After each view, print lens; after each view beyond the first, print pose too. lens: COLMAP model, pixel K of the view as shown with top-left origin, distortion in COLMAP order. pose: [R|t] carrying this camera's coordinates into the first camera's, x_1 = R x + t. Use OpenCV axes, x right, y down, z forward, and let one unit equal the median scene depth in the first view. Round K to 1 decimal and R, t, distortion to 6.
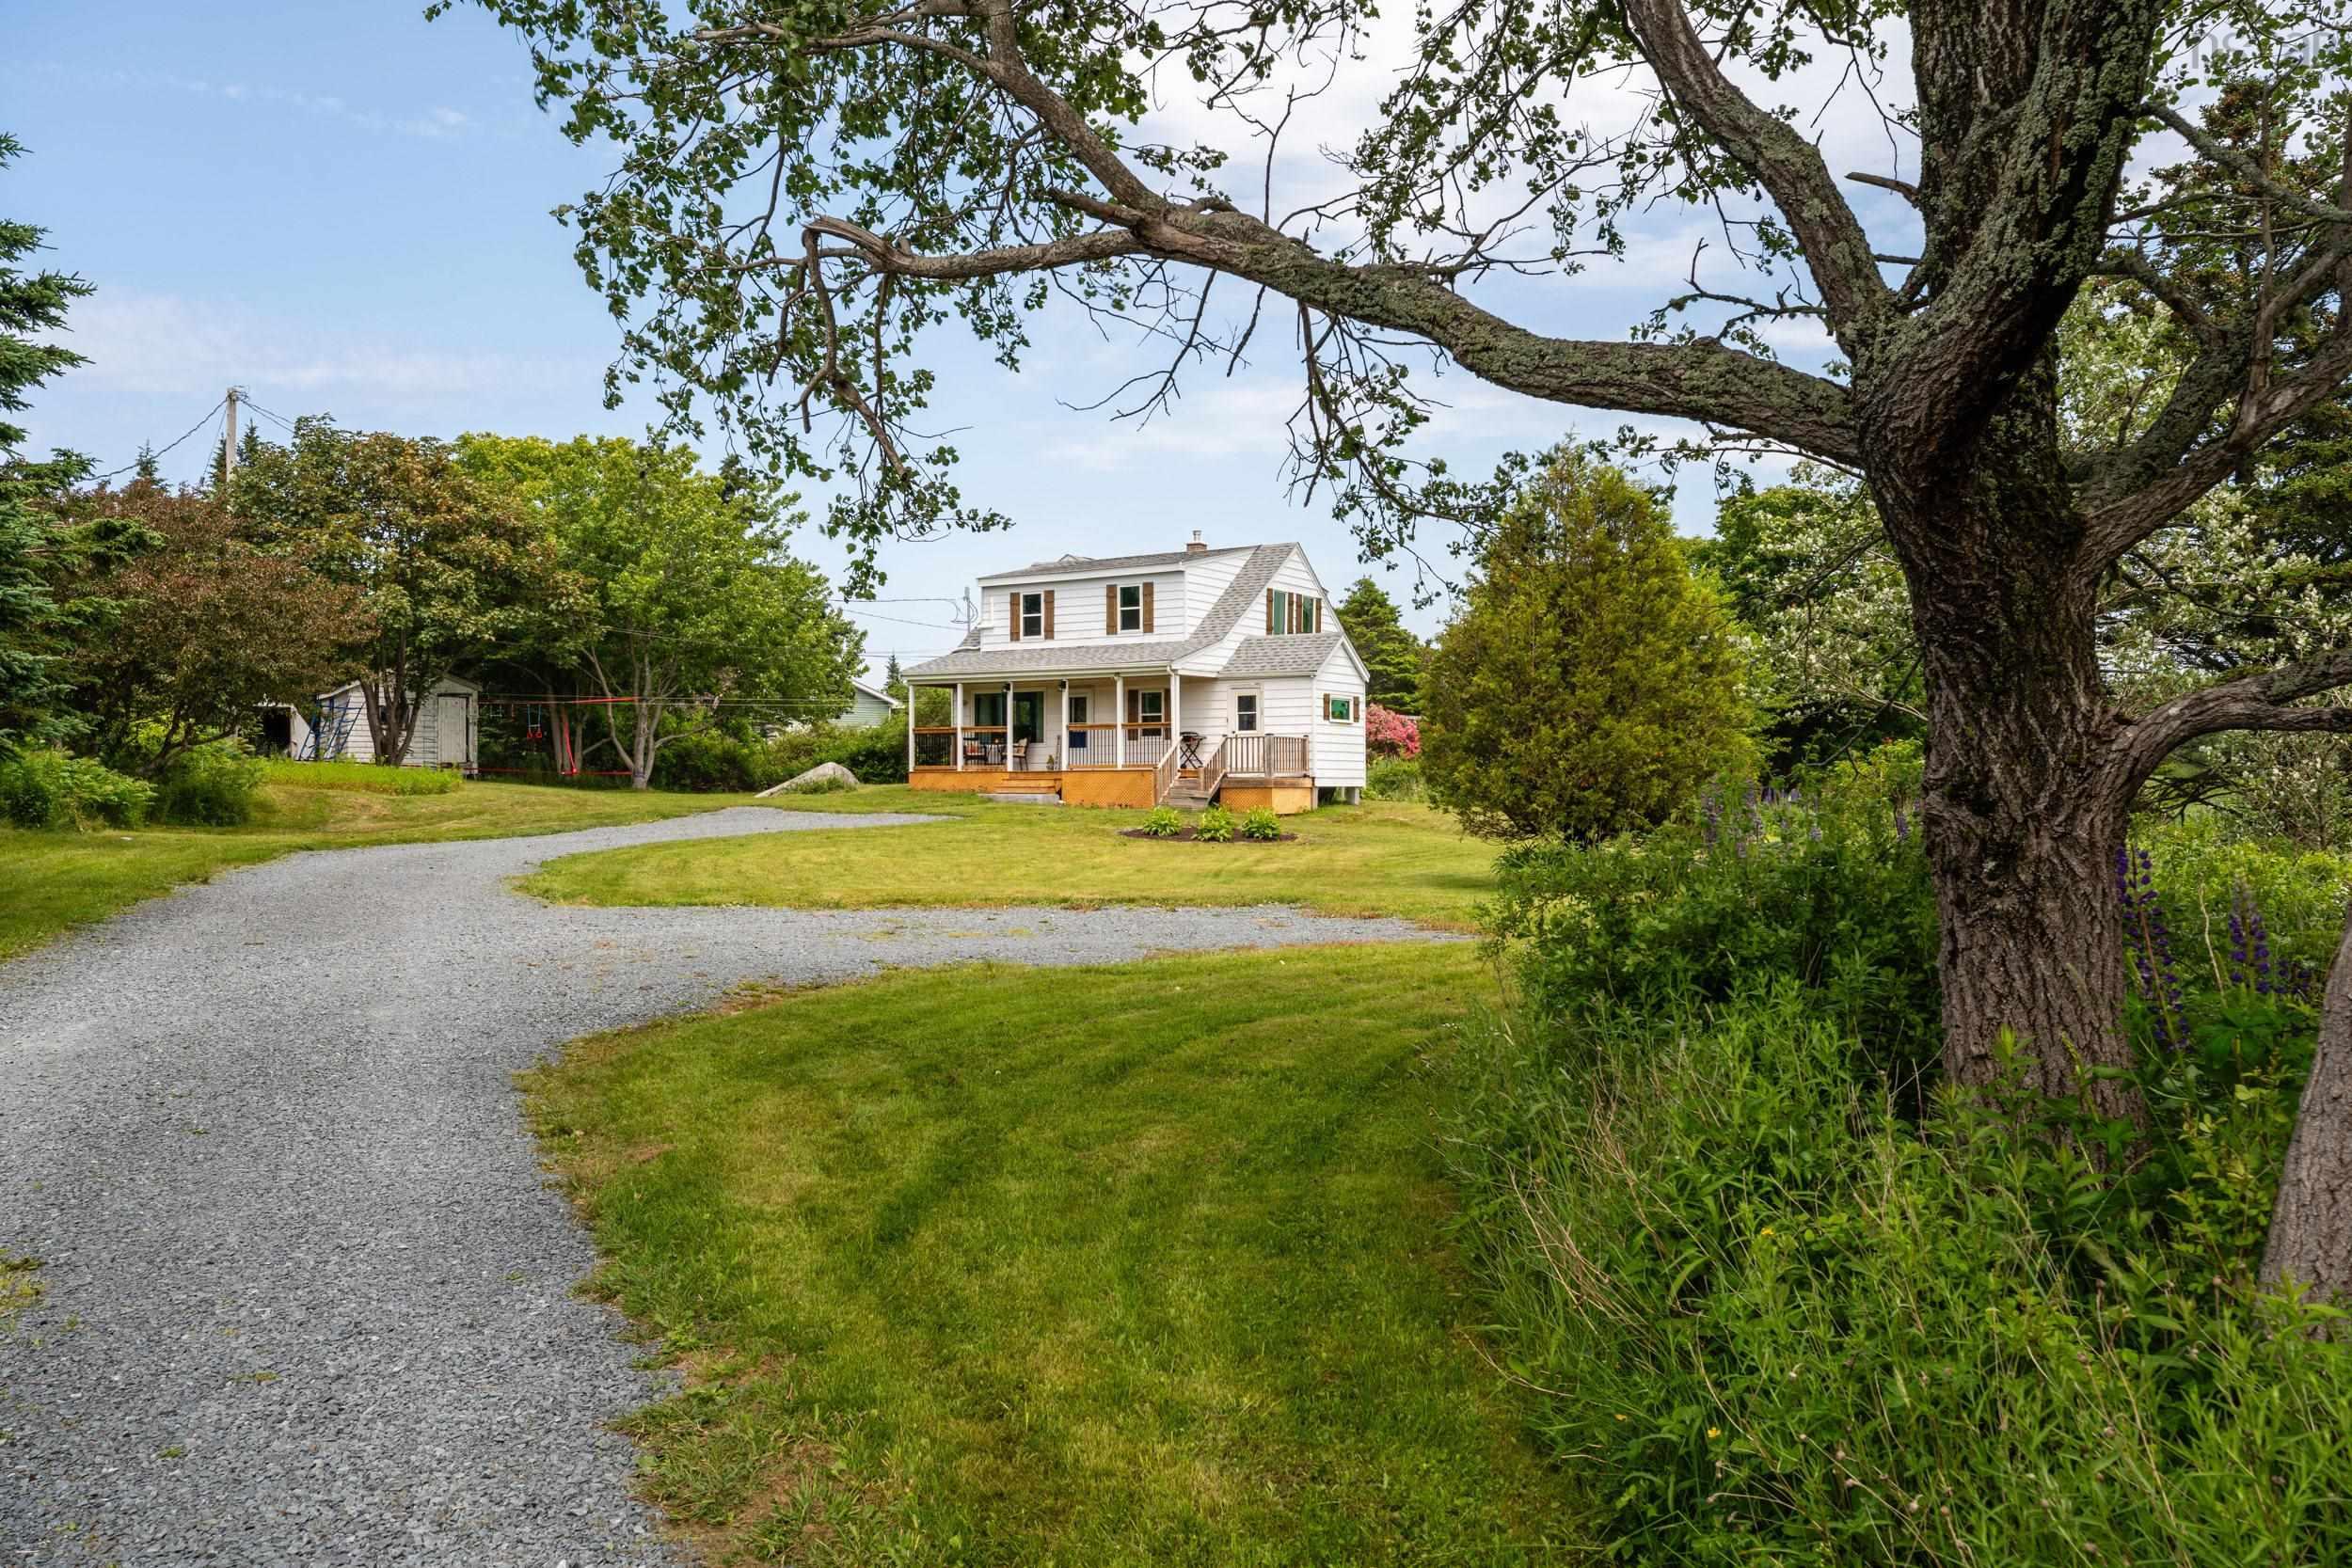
lens RADIAL K [[1848.4, 0, 1178.3], [0, 1848.4, 795.4], [0, 0, 1]] dist [0.043651, 0.000695]
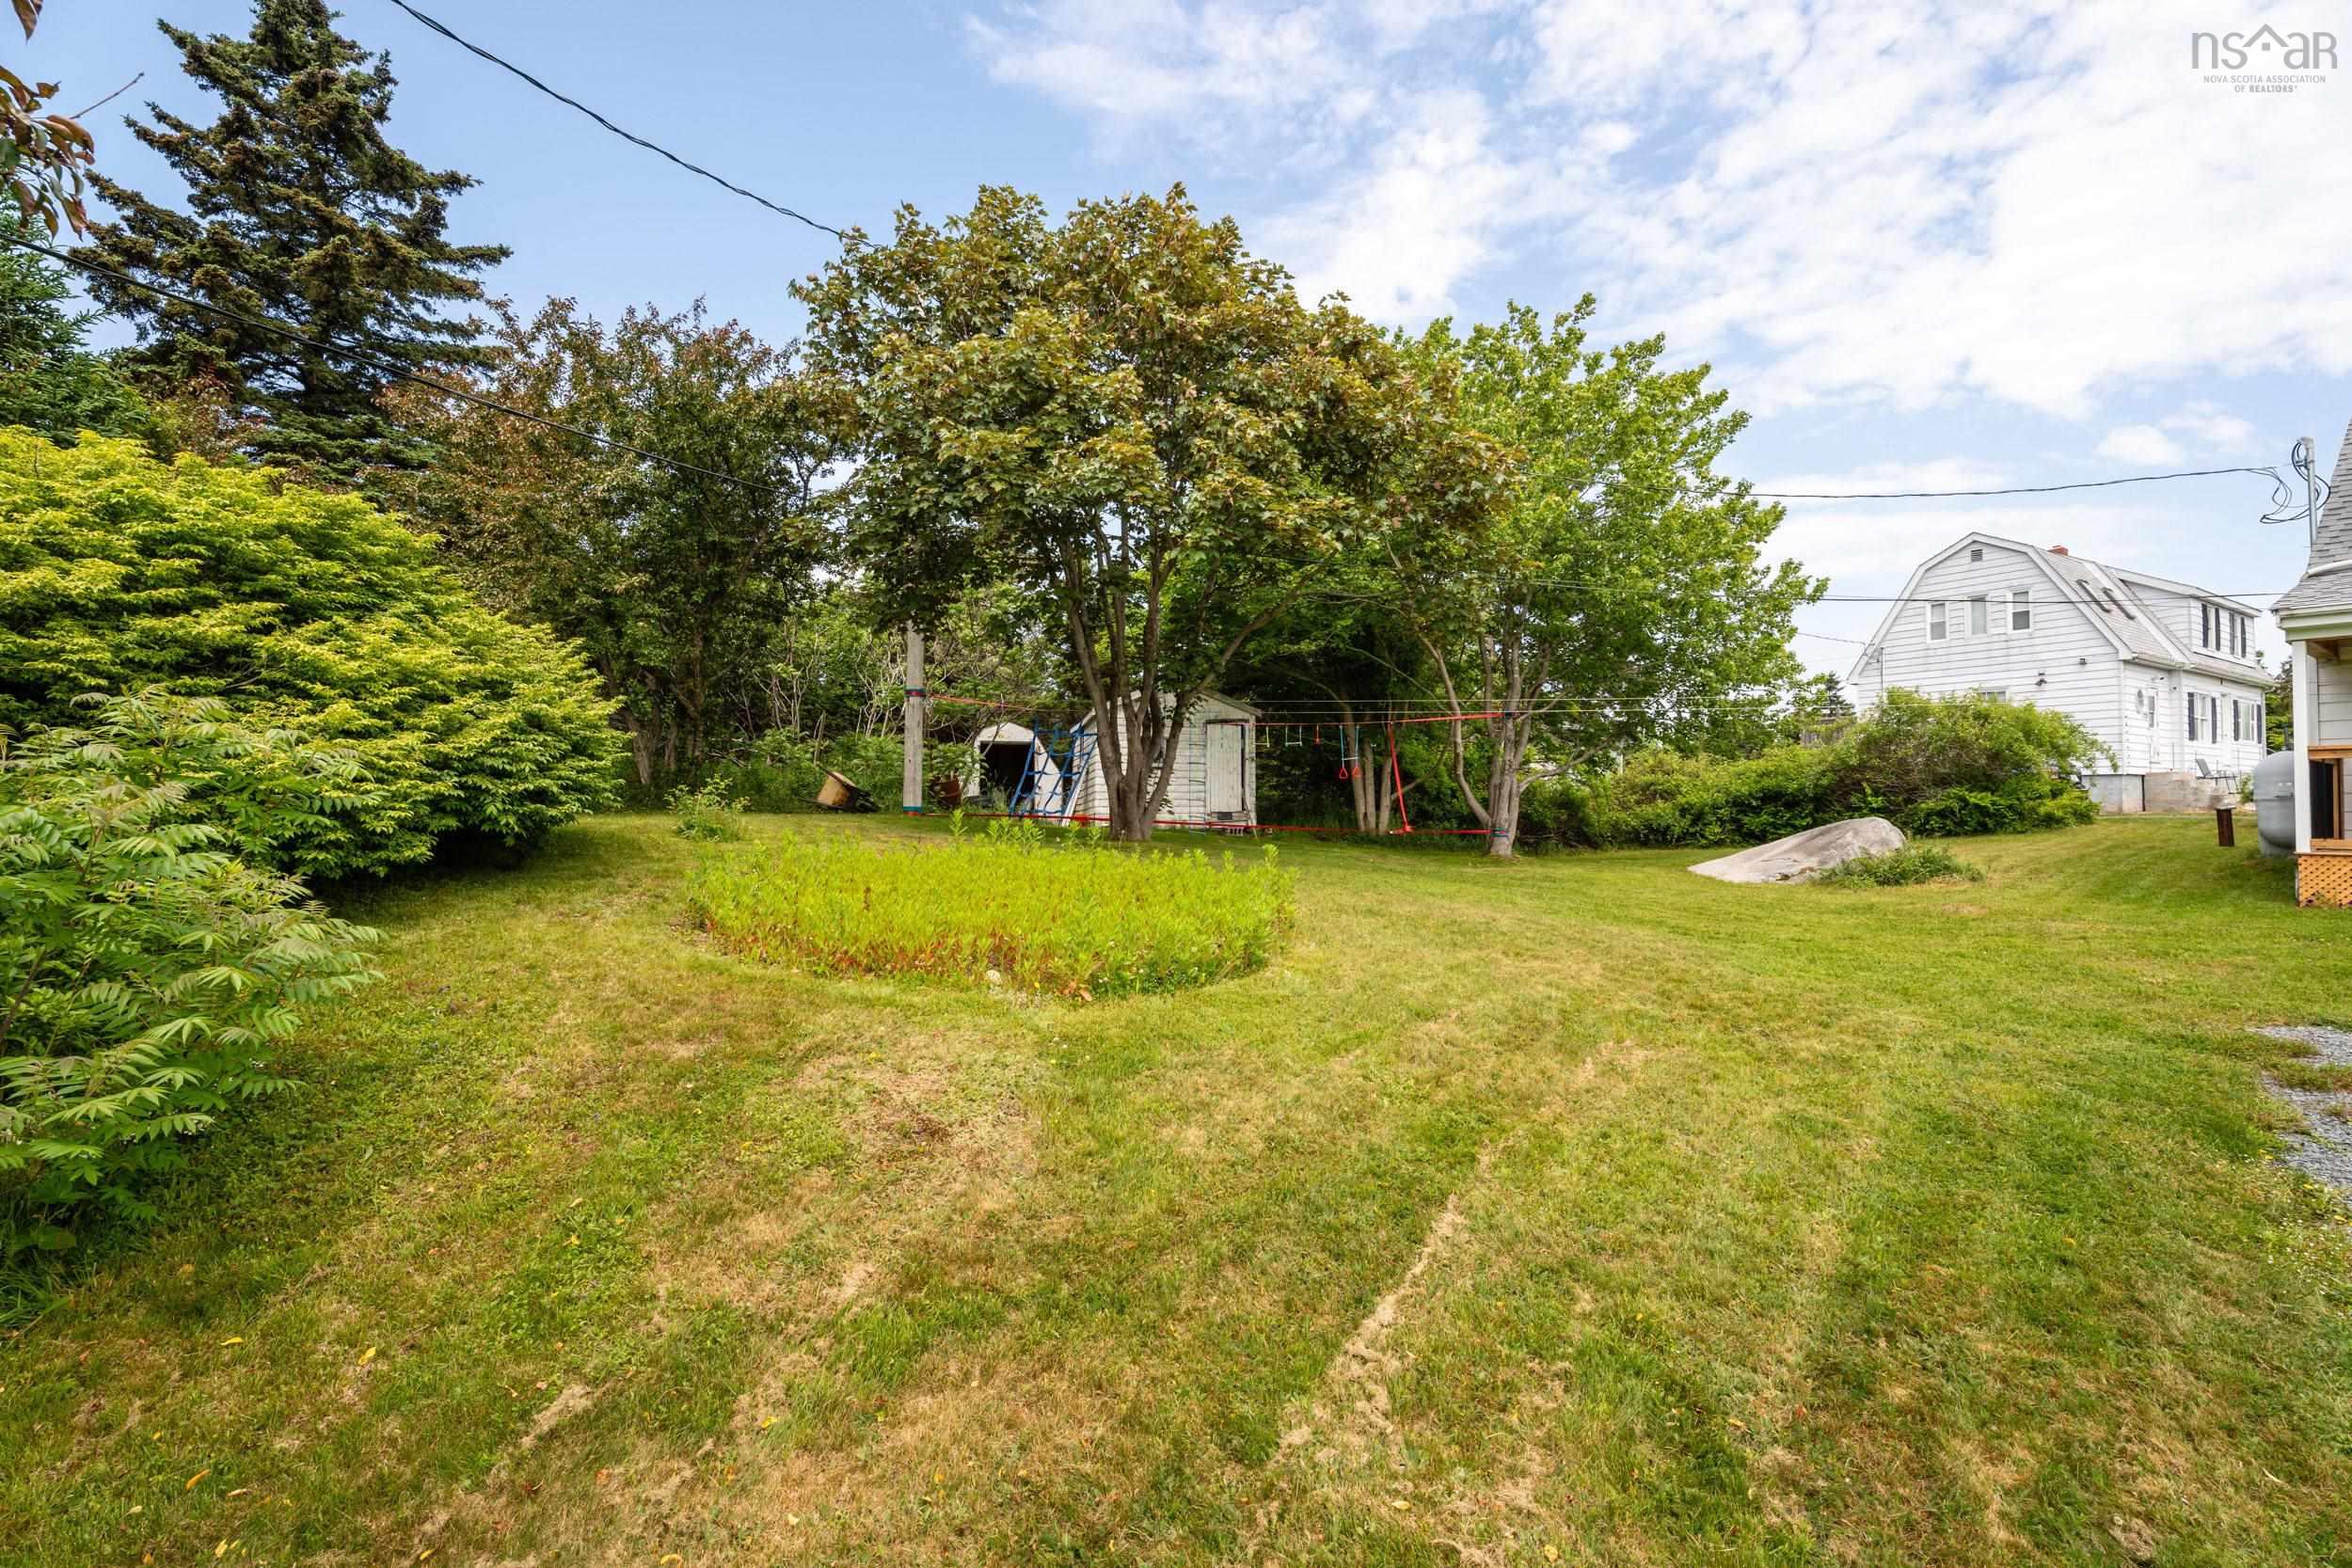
lens RADIAL K [[1043.0, 0, 1175.2], [0, 1043.0, 791.3], [0, 0, 1]] dist [0.002788, -0.000012]
pose [[0.922548, -0.007499, -0.385810, -0.257401], [-0.000036, 0.999810, -0.019518, -0.018706], [0.385883, 0.018020, 0.922372, 0.633347]]
